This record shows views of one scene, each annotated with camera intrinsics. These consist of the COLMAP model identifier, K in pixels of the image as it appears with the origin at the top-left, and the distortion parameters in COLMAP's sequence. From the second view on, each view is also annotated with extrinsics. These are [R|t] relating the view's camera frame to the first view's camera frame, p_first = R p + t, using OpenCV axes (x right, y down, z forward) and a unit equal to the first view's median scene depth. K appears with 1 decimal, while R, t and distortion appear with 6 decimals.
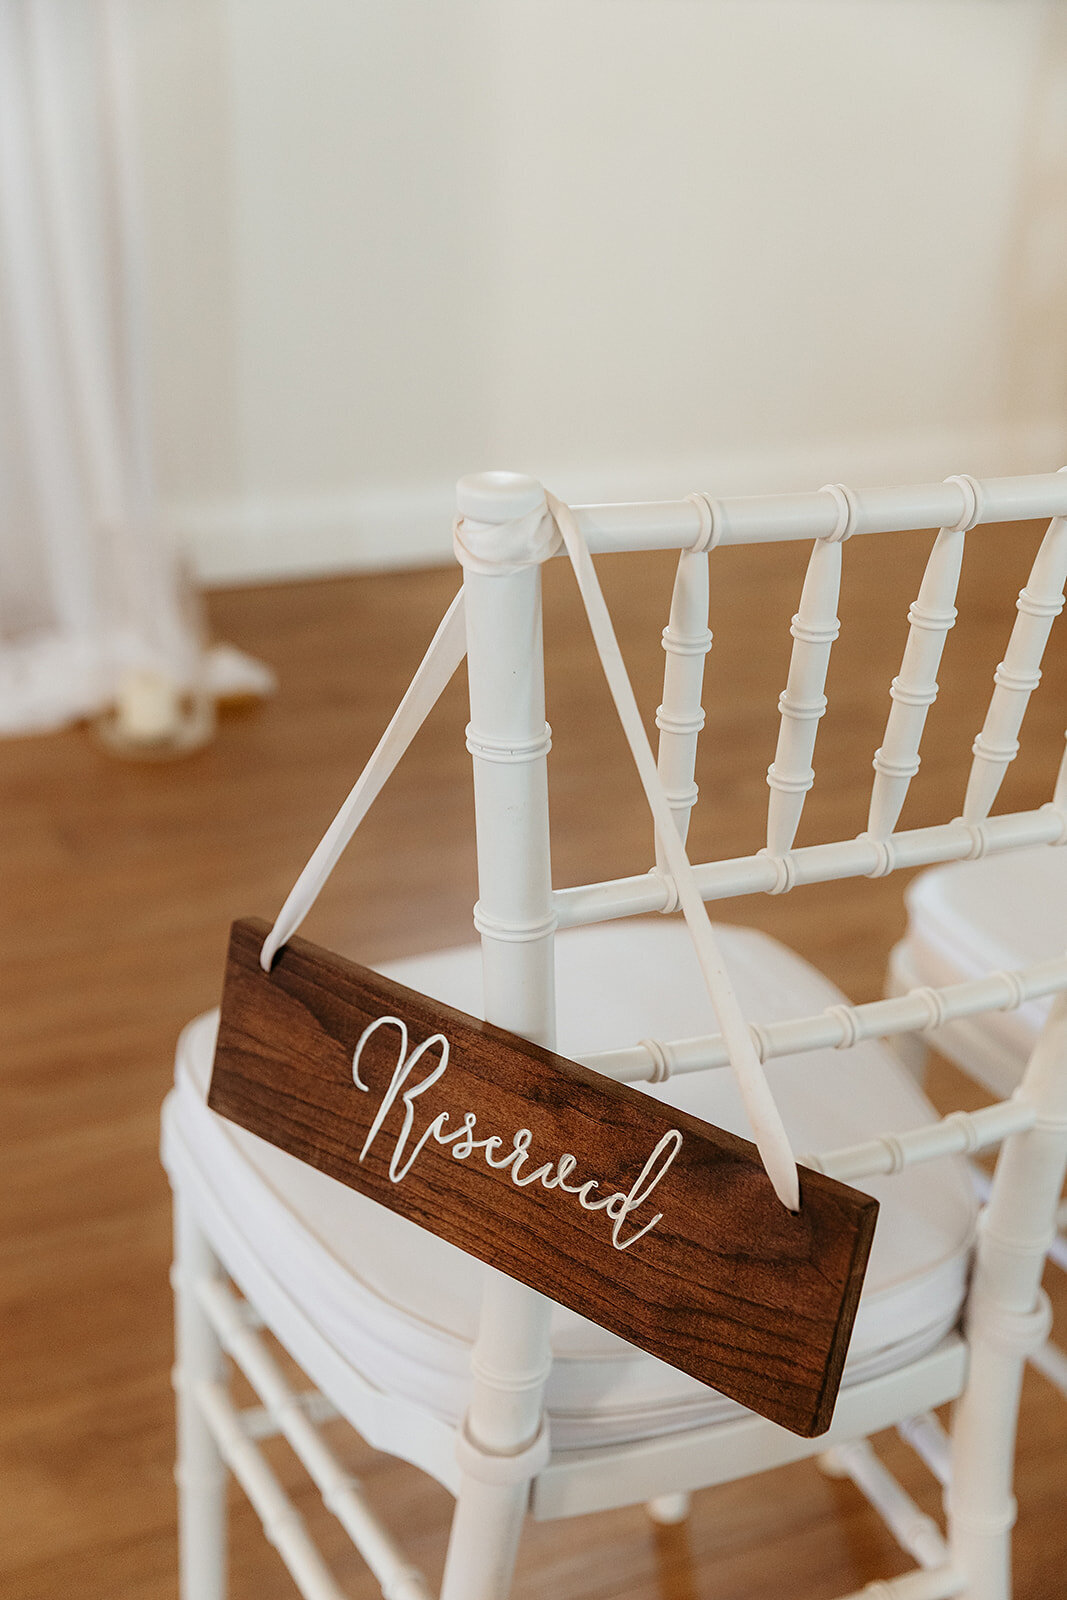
lens RADIAL K [[2239.9, 0, 532.4], [0, 2239.9, 751.8], [0, 0, 1]] dist [0.196764, 0.041090]
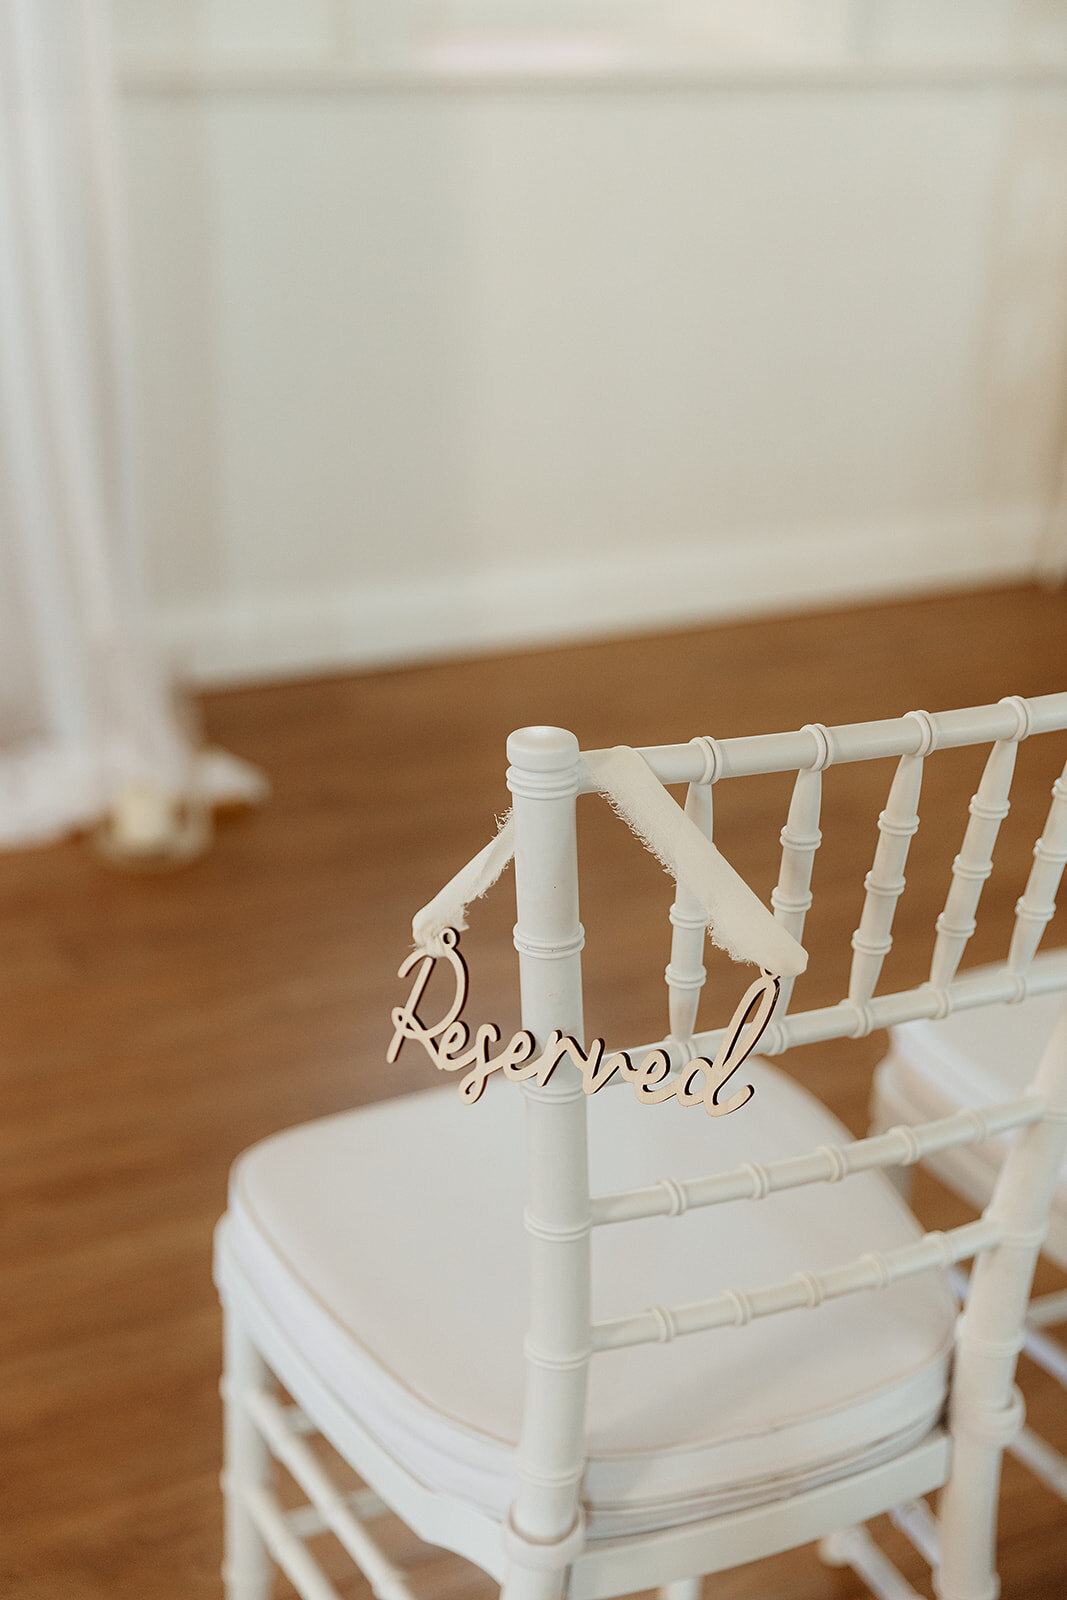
lens RADIAL K [[2320.1, 0, 533.5], [0, 2320.1, 800.0], [0, 0, 1]] dist [0.269549, -0.012351]
pose [[0.999761, -0.018726, 0.011243, -0.021565], [0.018822, 0.999787, -0.008518, -0.047674], [-0.011081, 0.008727, 0.999901, -0.170887]]
